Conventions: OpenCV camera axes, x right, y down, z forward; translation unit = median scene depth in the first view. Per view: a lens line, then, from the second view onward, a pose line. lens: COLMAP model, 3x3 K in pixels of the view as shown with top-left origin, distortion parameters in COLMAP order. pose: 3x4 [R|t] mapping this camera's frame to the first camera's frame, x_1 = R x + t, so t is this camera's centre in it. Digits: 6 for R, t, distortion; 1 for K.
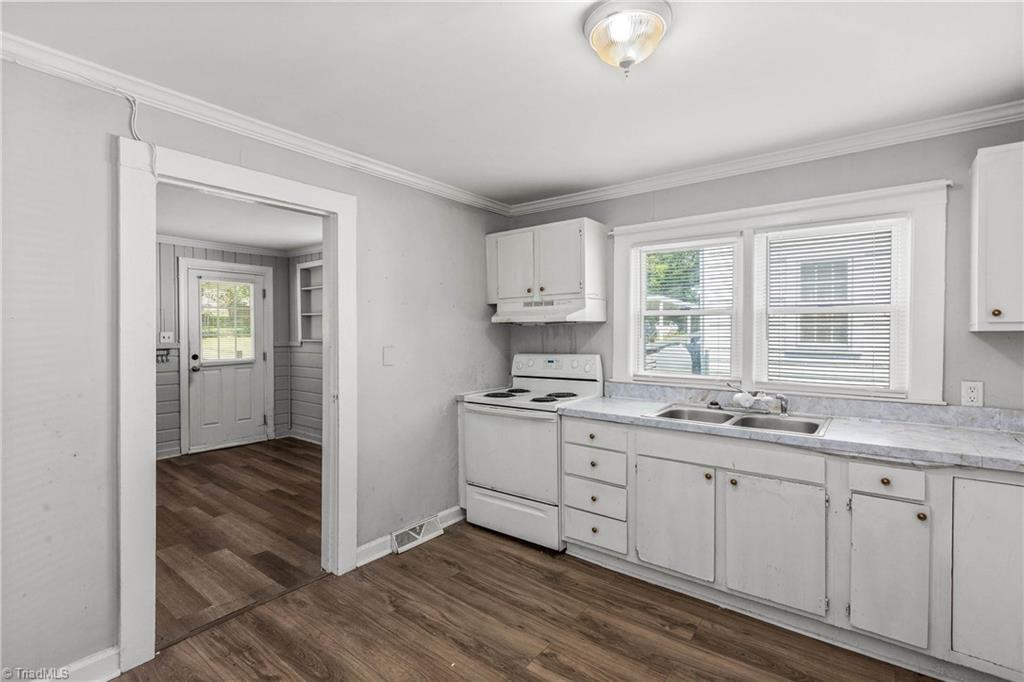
lens RADIAL K [[472.3, 0, 505.8], [0, 472.3, 336.7], [0, 0, 1]] dist [0.005040, 0.000554]
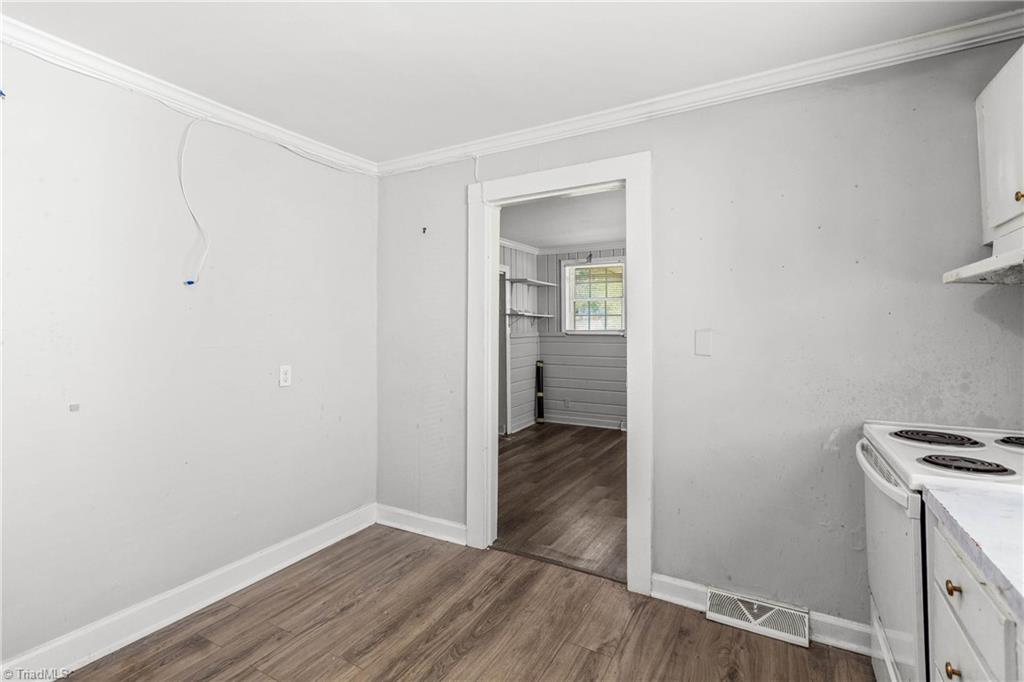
lens RADIAL K [[472.3, 0, 505.8], [0, 472.3, 336.7], [0, 0, 1]] dist [0.005040, 0.000554]
pose [[0.137952, 0.011004, -0.990378, 0.315546], [-0.003356, 0.999938, 0.010643, 0.018107], [0.990433, 0.001856, 0.137980, 0.430740]]
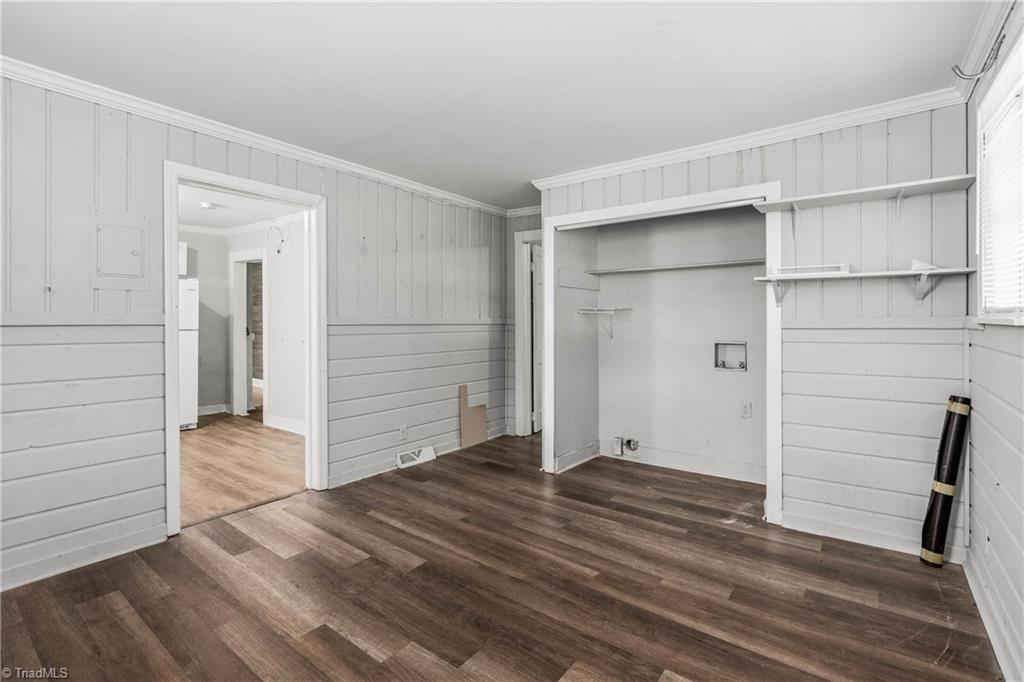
lens RADIAL K [[472.3, 0, 505.8], [0, 472.3, 336.7], [0, 0, 1]] dist [0.005040, 0.000554]
pose [[-0.999897, -0.004094, -0.013778, -0.717721], [-0.004718, 0.998950, 0.045572, 0.020496], [0.013577, 0.045633, -0.998866, 1.349433]]
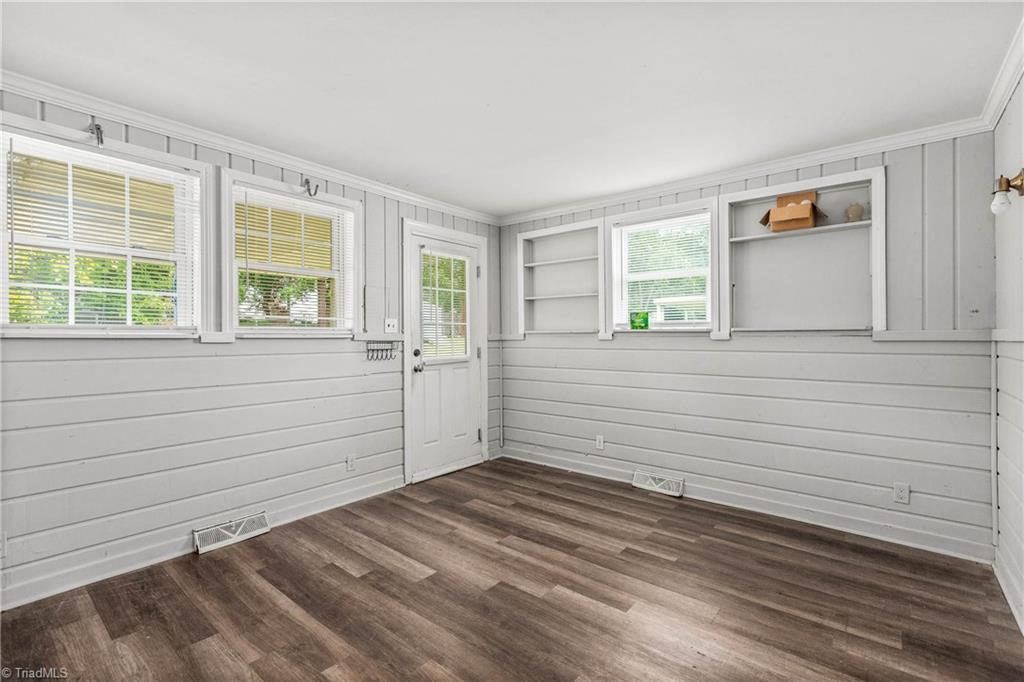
lens RADIAL K [[472.3, 0, 505.8], [0, 472.3, 336.7], [0, 0, 1]] dist [0.005040, 0.000554]
pose [[0.999679, -0.003327, -0.025122, -0.660792], [0.003146, 0.999969, -0.007235, 0.031093], [0.025146, 0.007154, 0.999658, 0.344081]]
